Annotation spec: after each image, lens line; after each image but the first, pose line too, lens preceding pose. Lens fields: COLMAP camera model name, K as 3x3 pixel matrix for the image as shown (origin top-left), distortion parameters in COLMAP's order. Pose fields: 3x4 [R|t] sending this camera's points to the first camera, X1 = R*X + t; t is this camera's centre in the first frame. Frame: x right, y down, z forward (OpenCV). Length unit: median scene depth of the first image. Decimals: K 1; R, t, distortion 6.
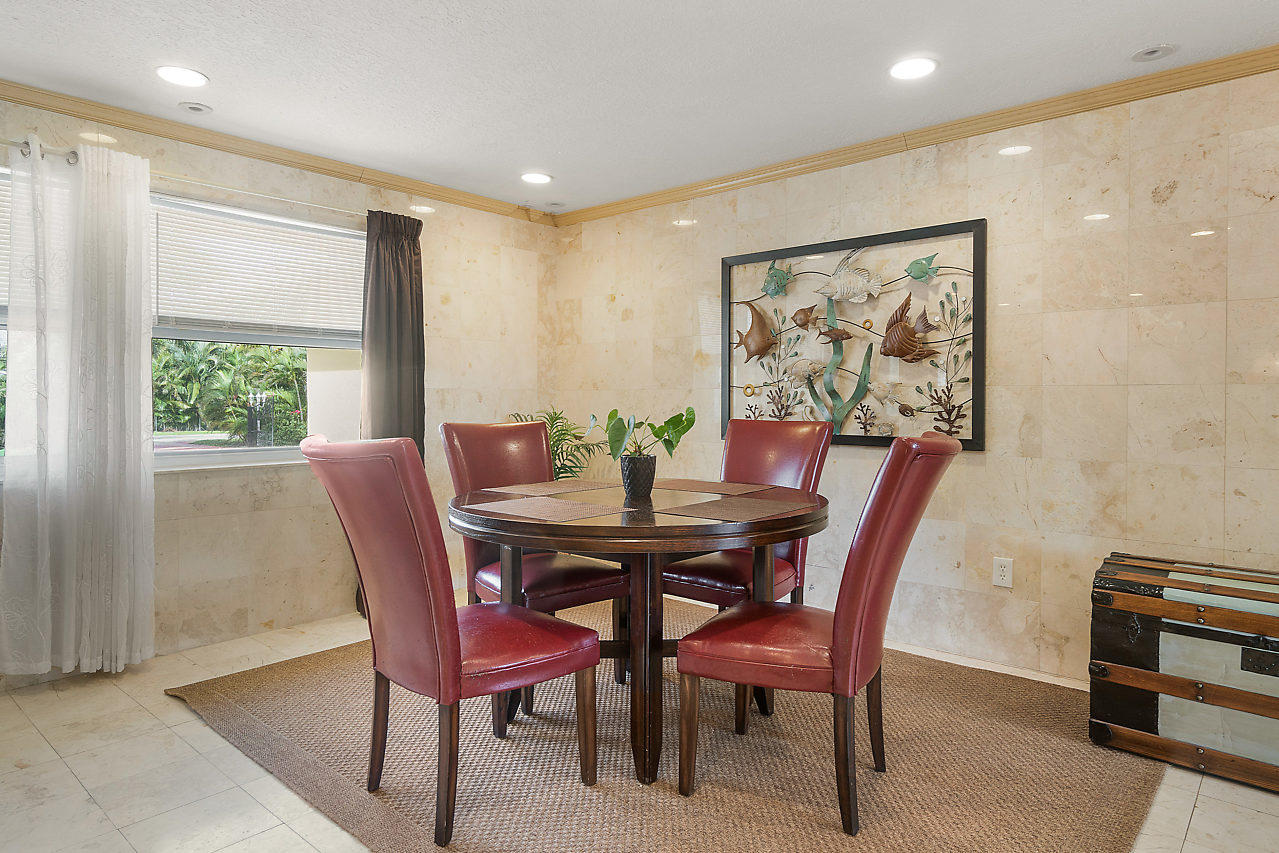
lens RADIAL K [[760.5, 0, 638.6], [0, 760.5, 417.3], [0, 0, 1]] dist [0.015752, 0.002153]
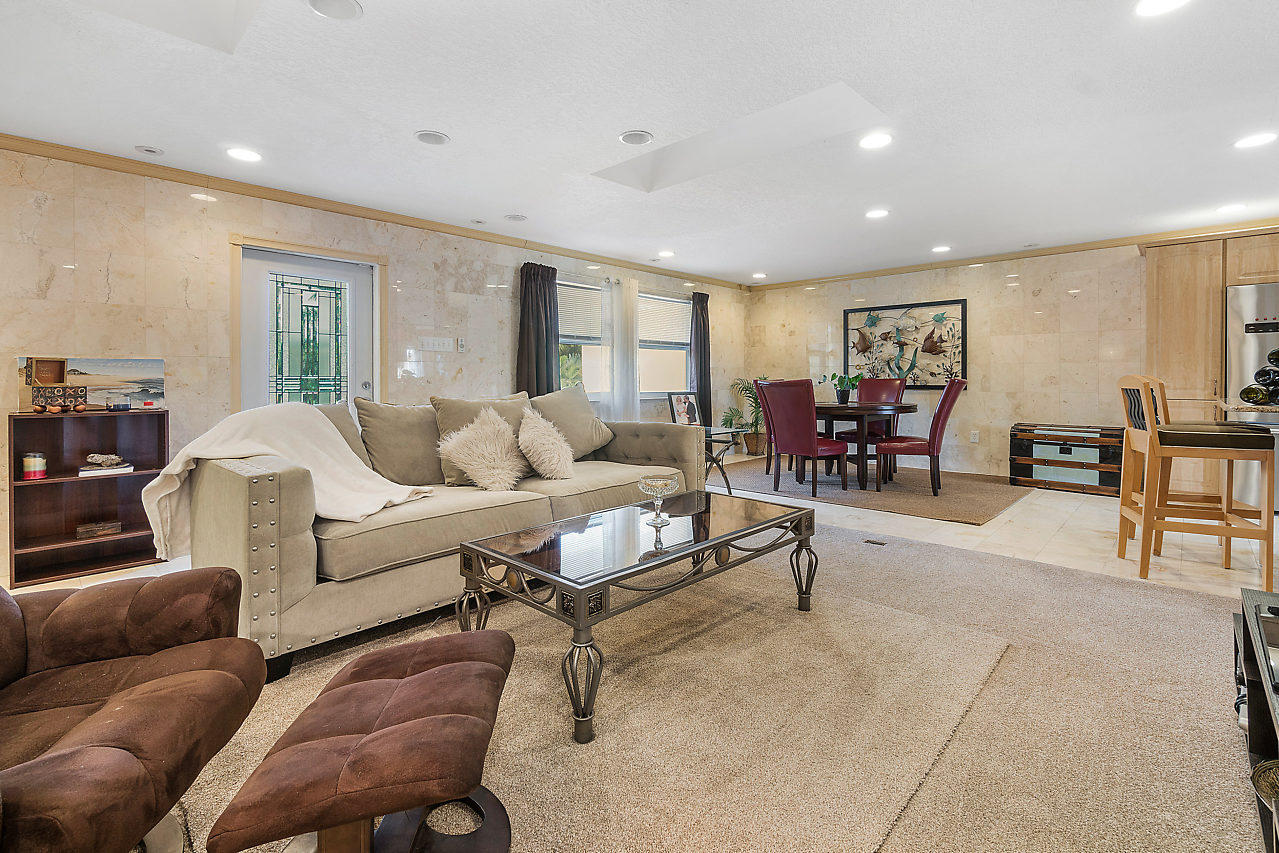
lens RADIAL K [[568.4, 0, 628.8], [0, 568.4, 389.4], [0, 0, 1]] dist [0.003283, 0.002659]
pose [[0.998405, -0.003909, -0.056324, -0.520390], [0.003649, 0.999982, -0.004722, 0.043975], [0.056342, 0.004509, 0.998401, -0.882938]]
